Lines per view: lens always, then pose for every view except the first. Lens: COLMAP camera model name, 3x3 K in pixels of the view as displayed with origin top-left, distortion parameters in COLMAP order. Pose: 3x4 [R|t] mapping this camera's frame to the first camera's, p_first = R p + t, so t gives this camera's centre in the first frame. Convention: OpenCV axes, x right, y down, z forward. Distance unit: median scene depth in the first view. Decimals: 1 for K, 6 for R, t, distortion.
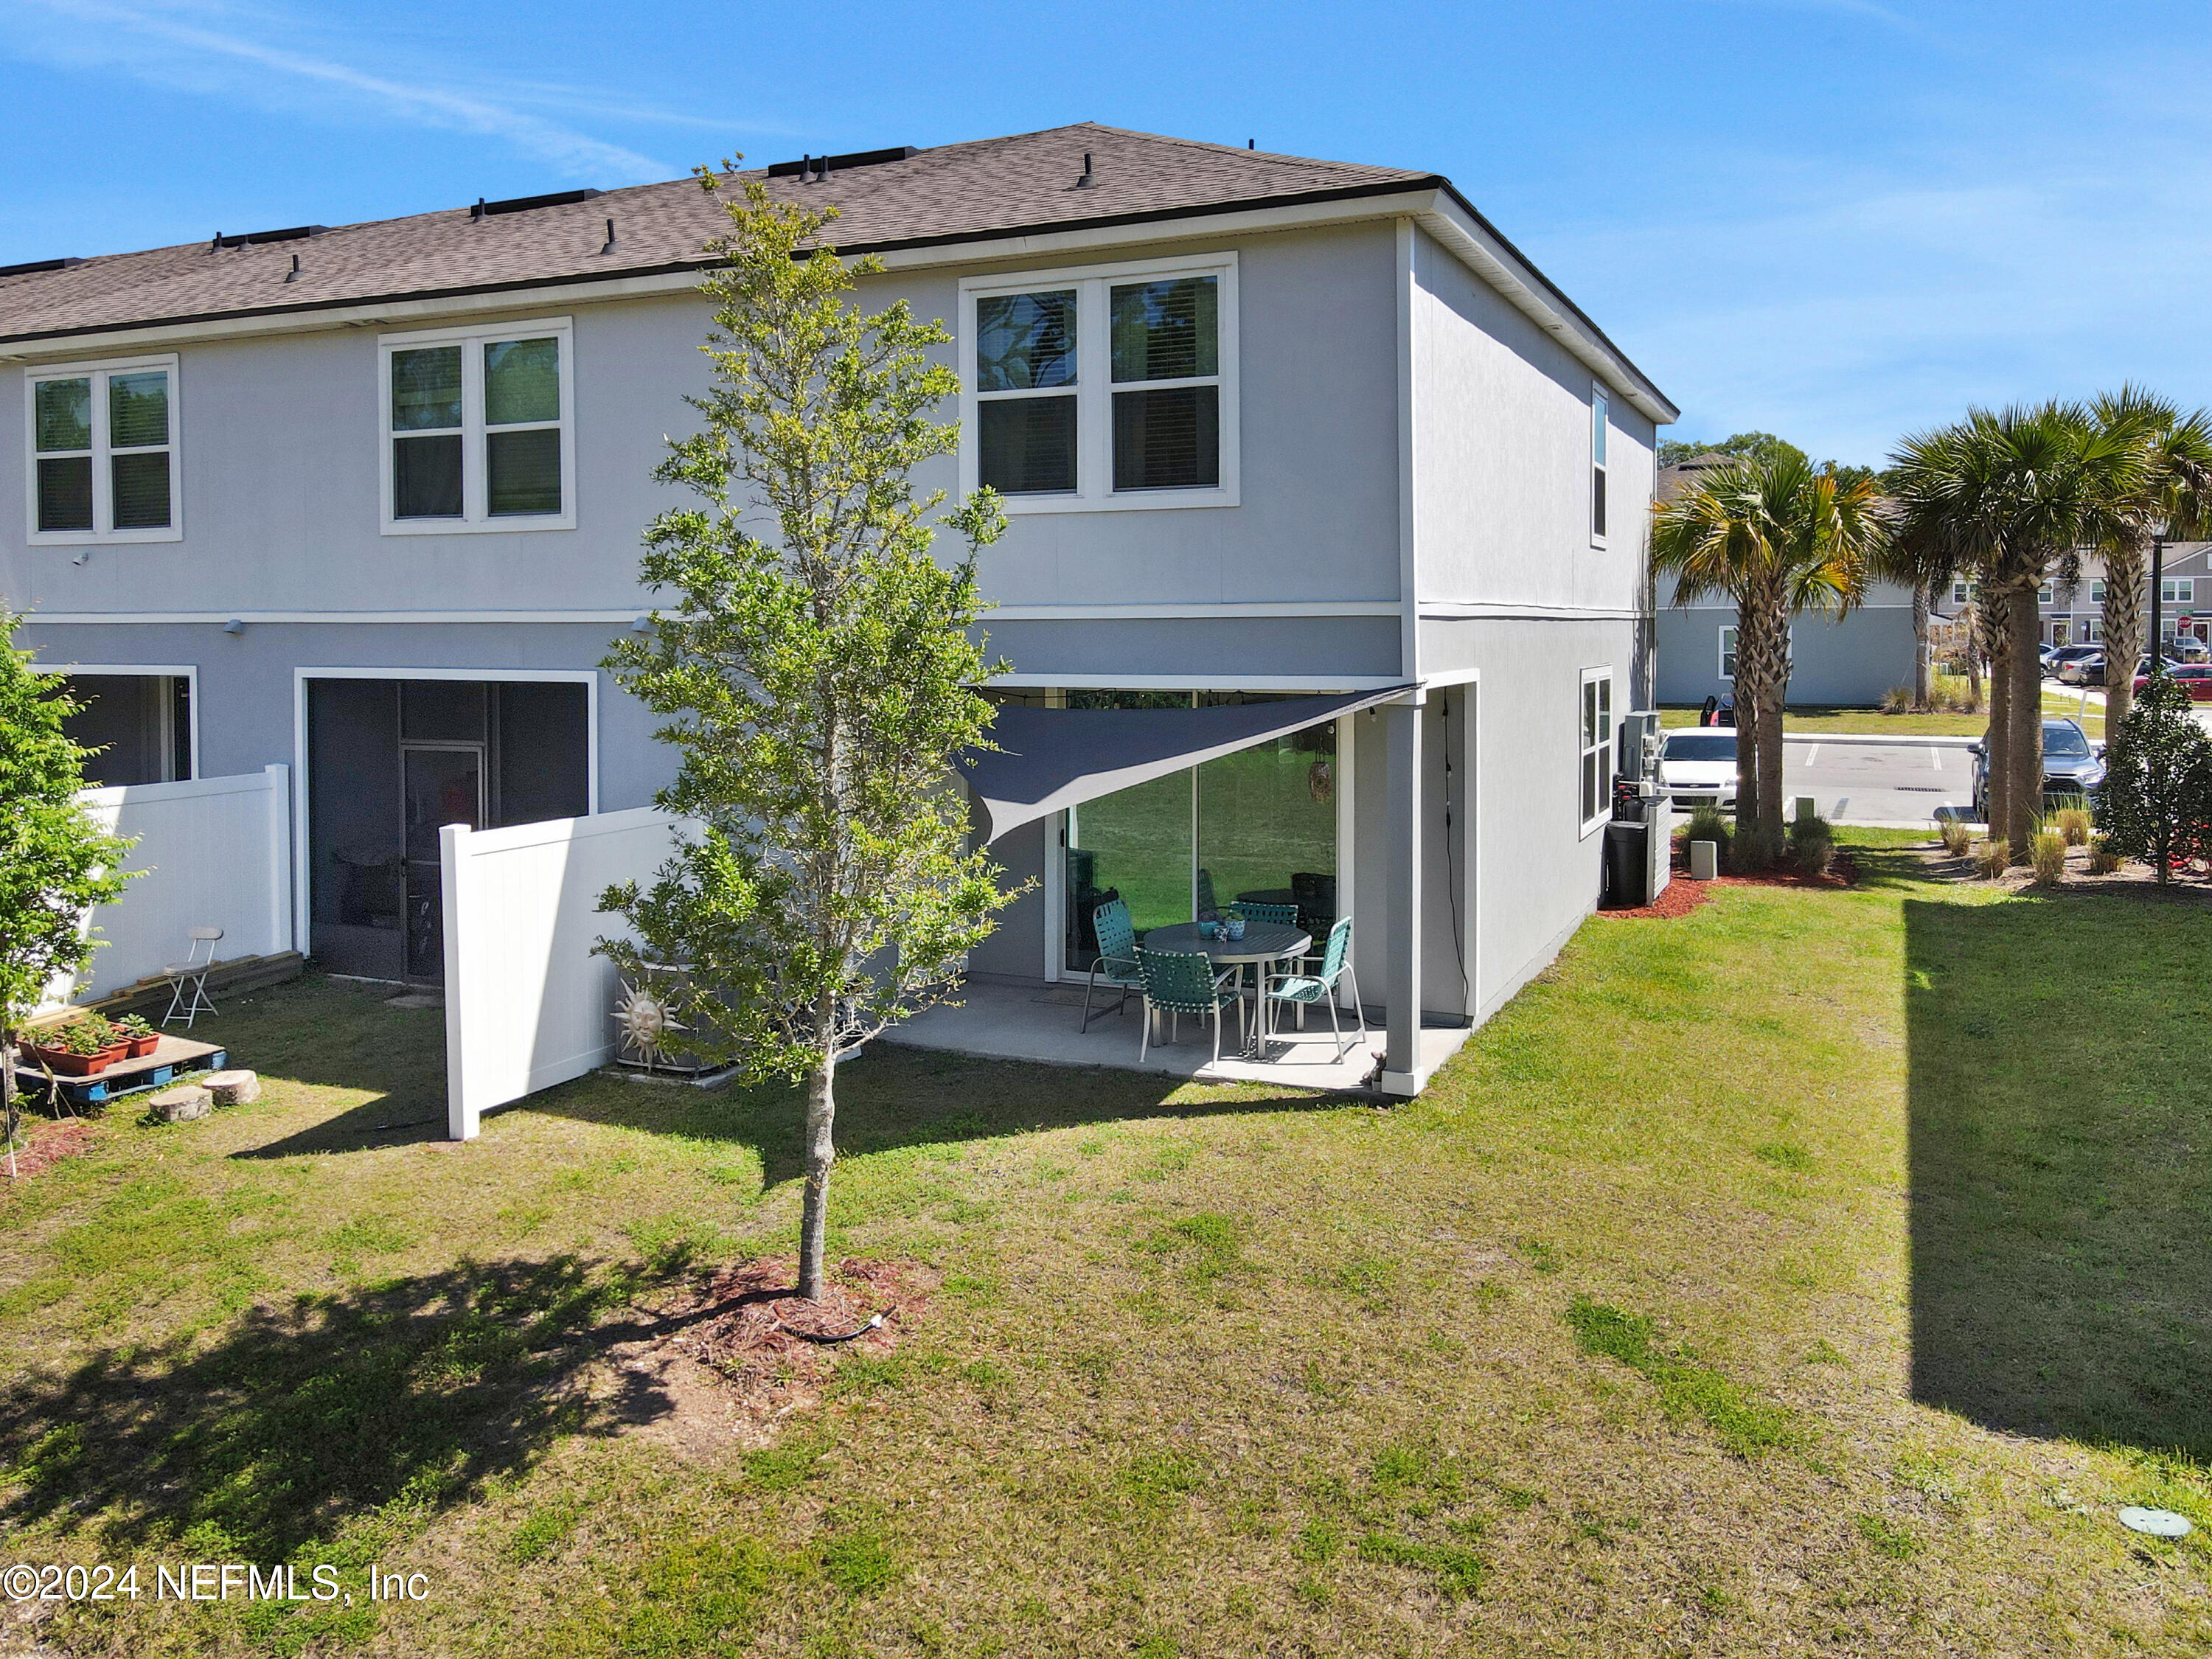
lens RADIAL K [[1687.7, 0, 1130.0], [0, 1687.7, 647.9], [0, 0, 1]] dist [-0.007199, 0.038532]
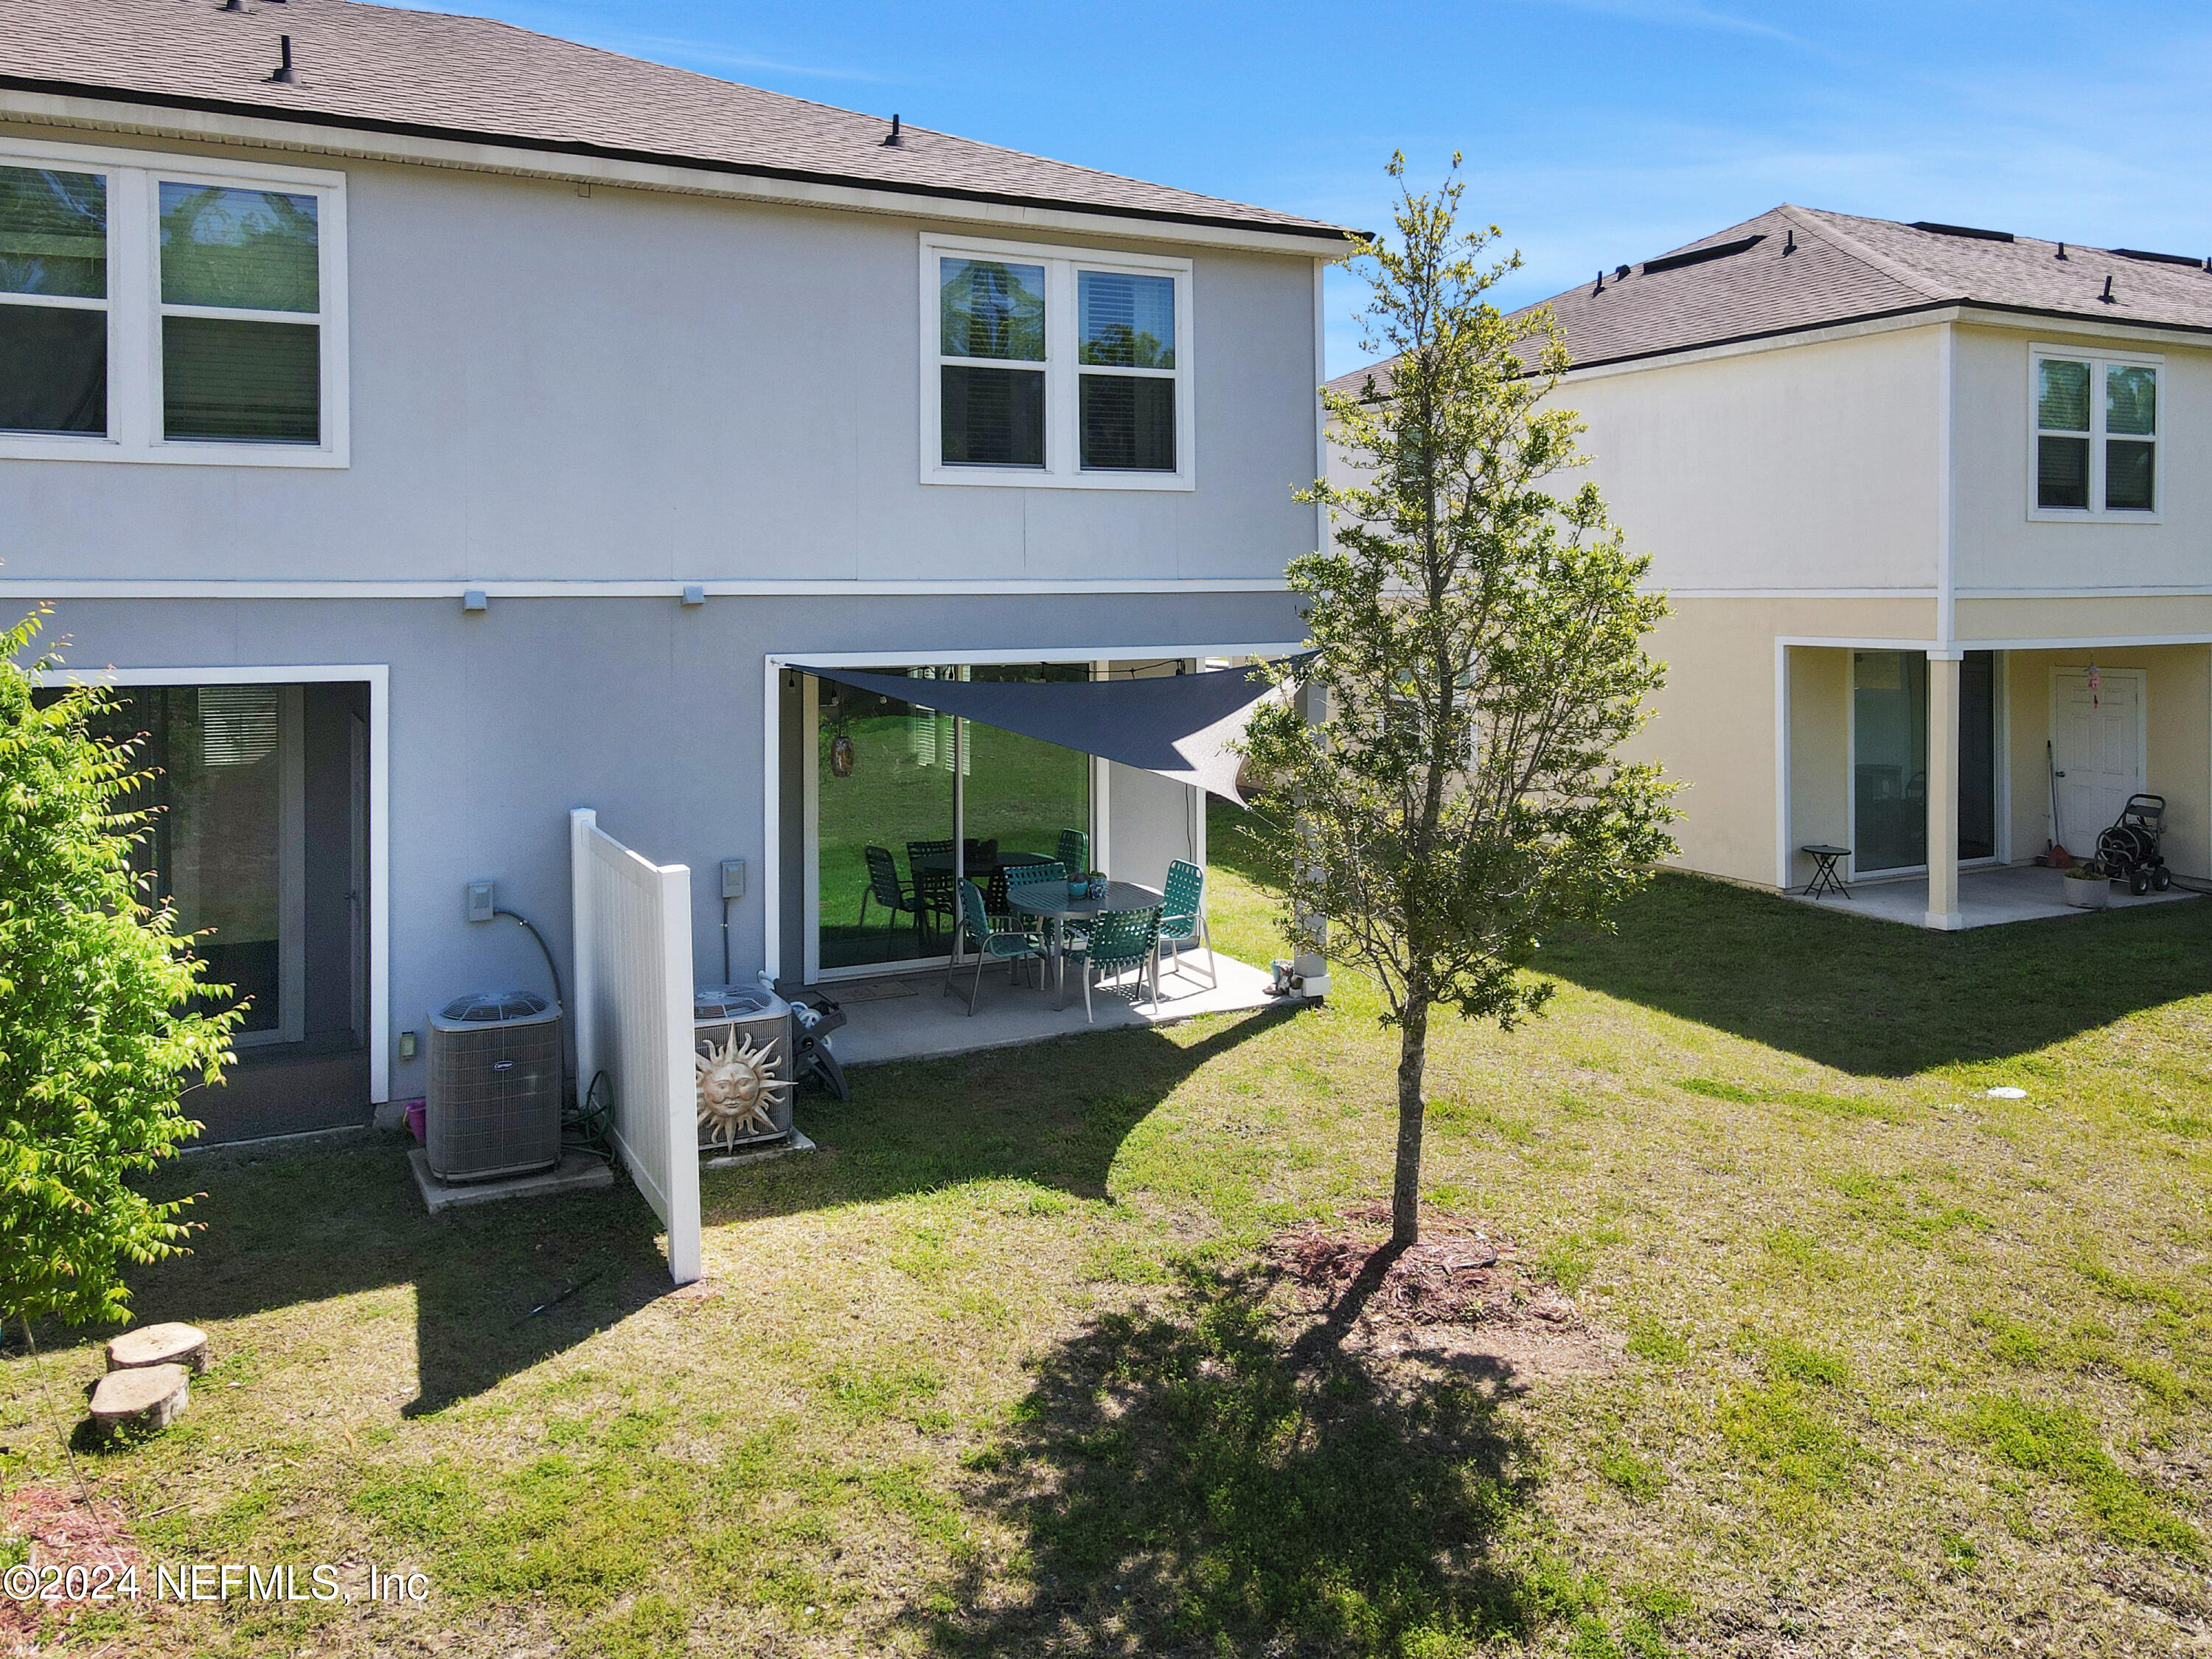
lens RADIAL K [[1677.5, 0, 1100.3], [0, 1677.5, 600.4], [0, 0, 1]] dist [0.009054, 0.005621]
pose [[0.629301, -0.001235, 0.777161, -0.865997], [0.013615, 0.999863, -0.009436, -0.003441], [-0.777043, 0.016519, 0.629231, 0.379986]]
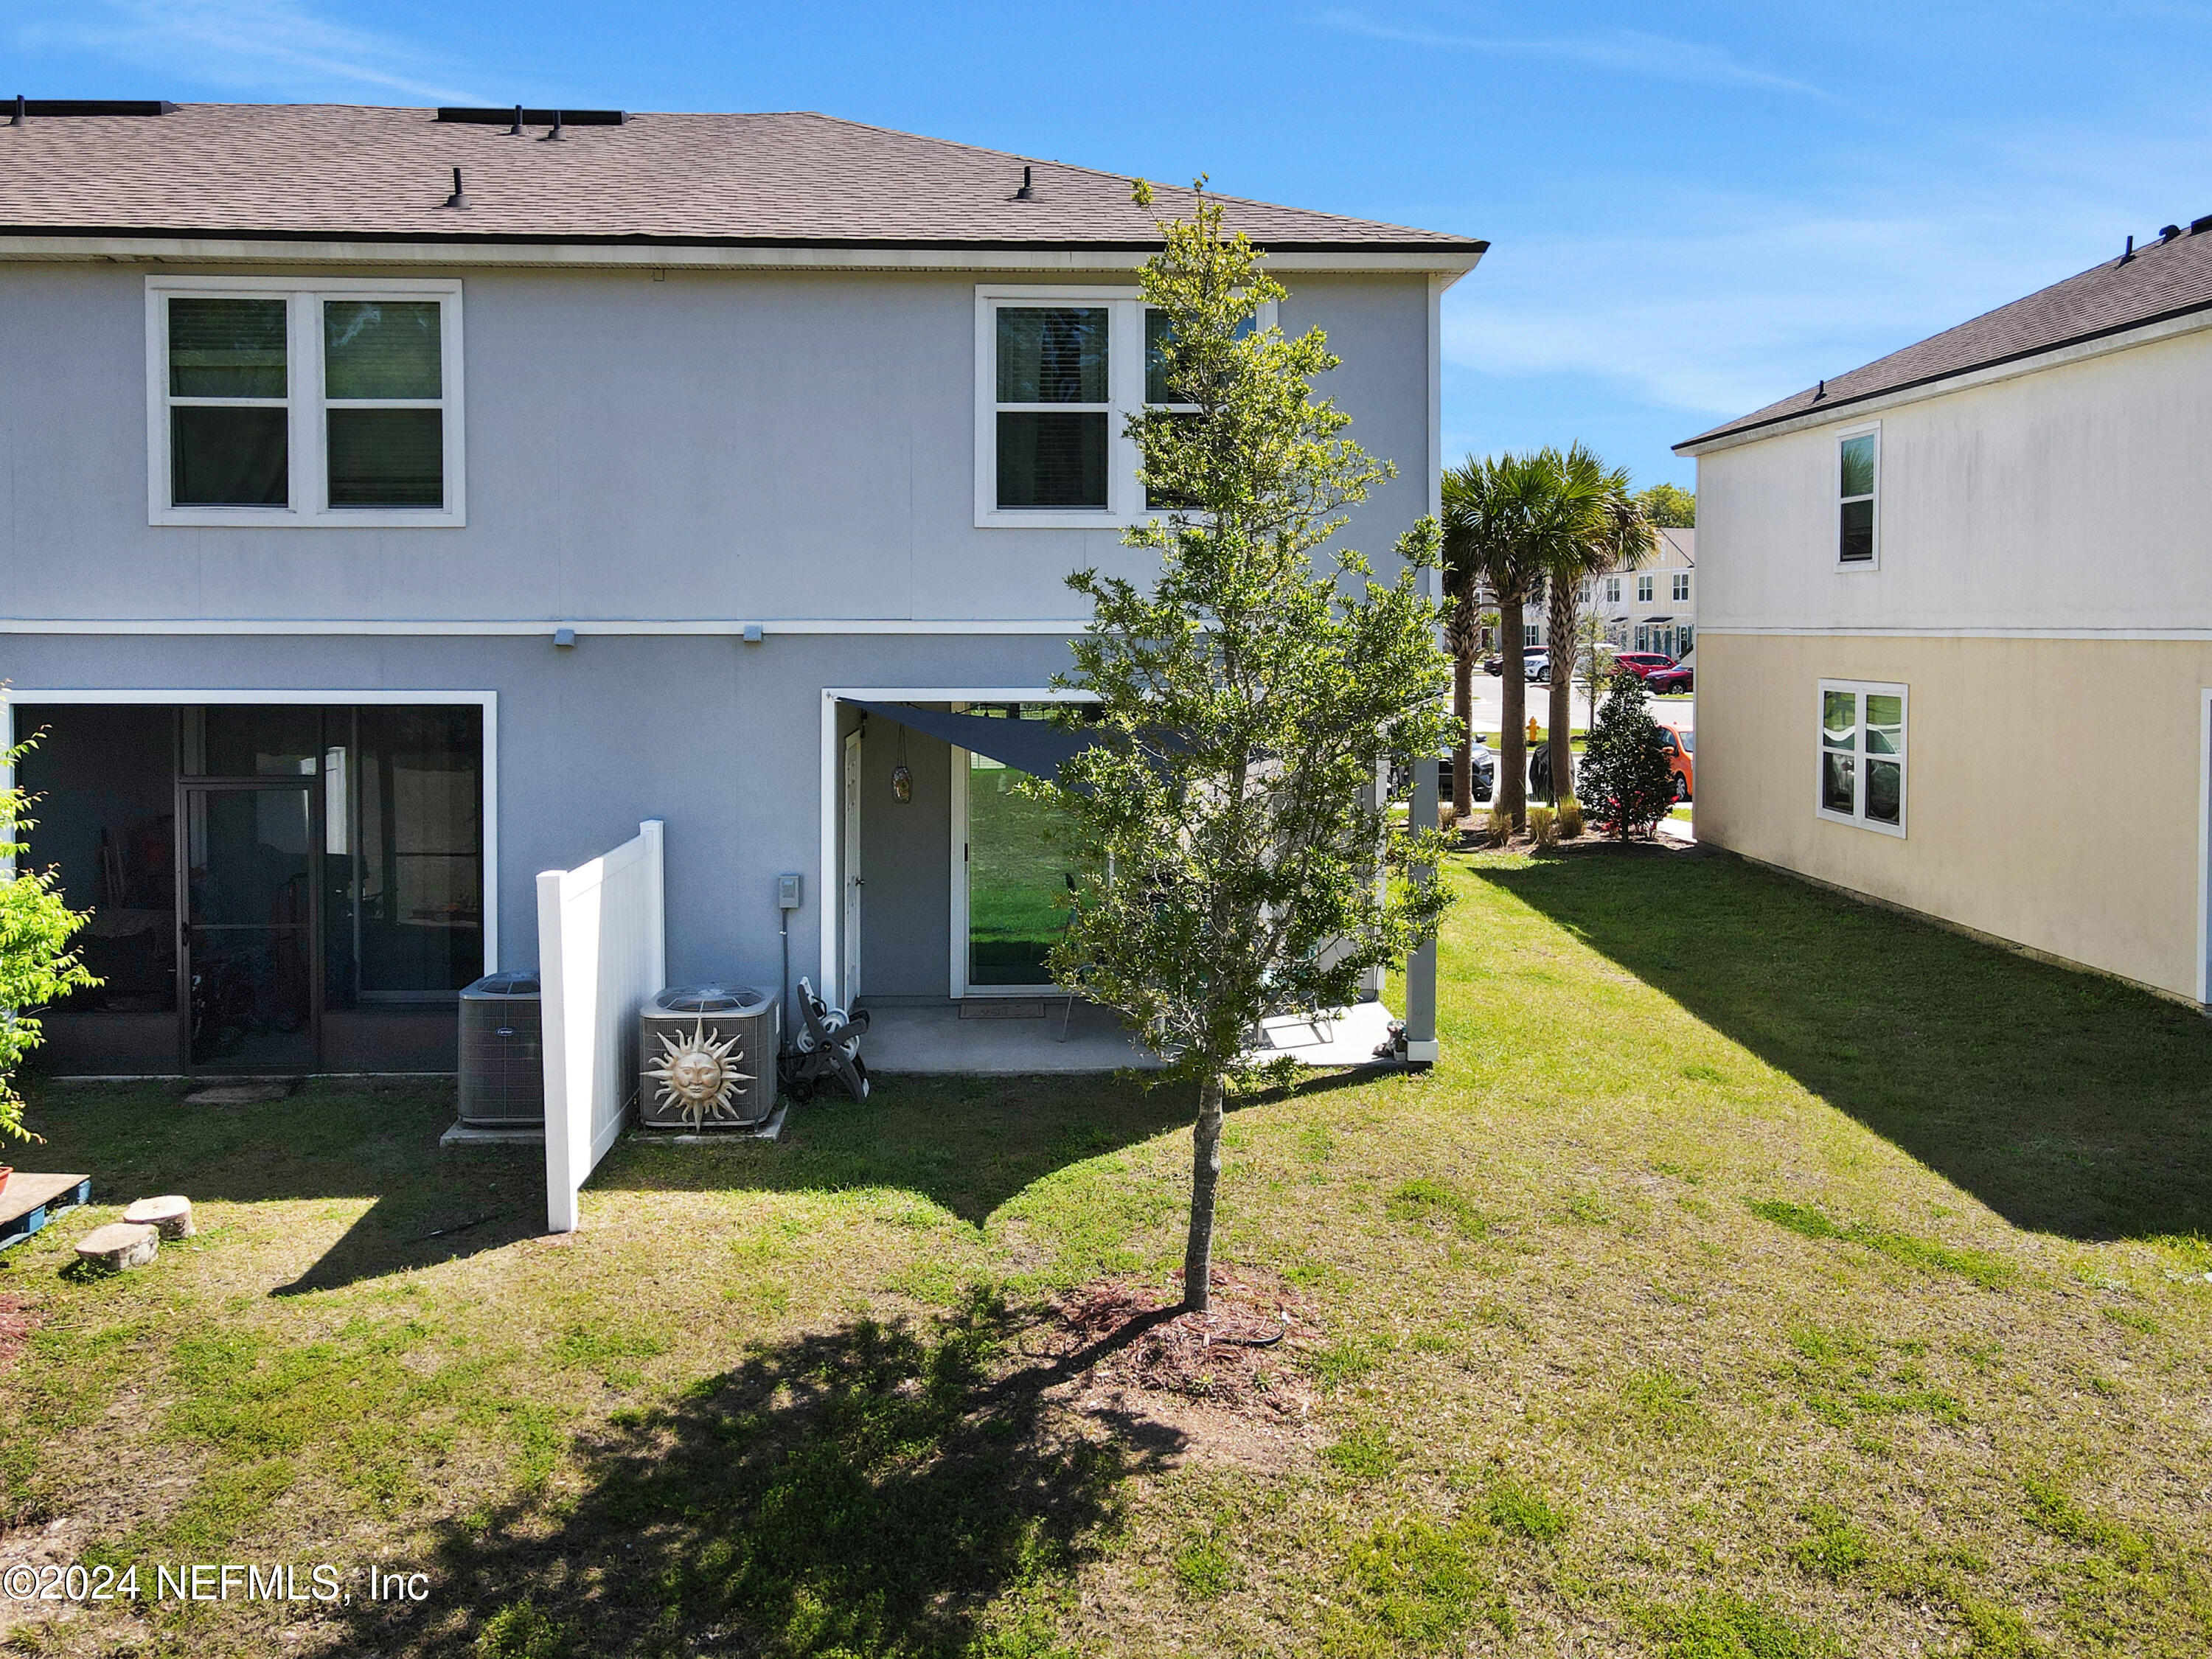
lens RADIAL K [[1705.1, 0, 1108.9], [0, 1705.1, 662.2], [0, 0, 1]] dist [0.007116, 0.009235]
pose [[0.895147, -0.006248, 0.445727, -0.536097], [0.003666, 0.999971, 0.006655, -0.006917], [-0.445756, -0.004323, 0.895144, 0.087425]]
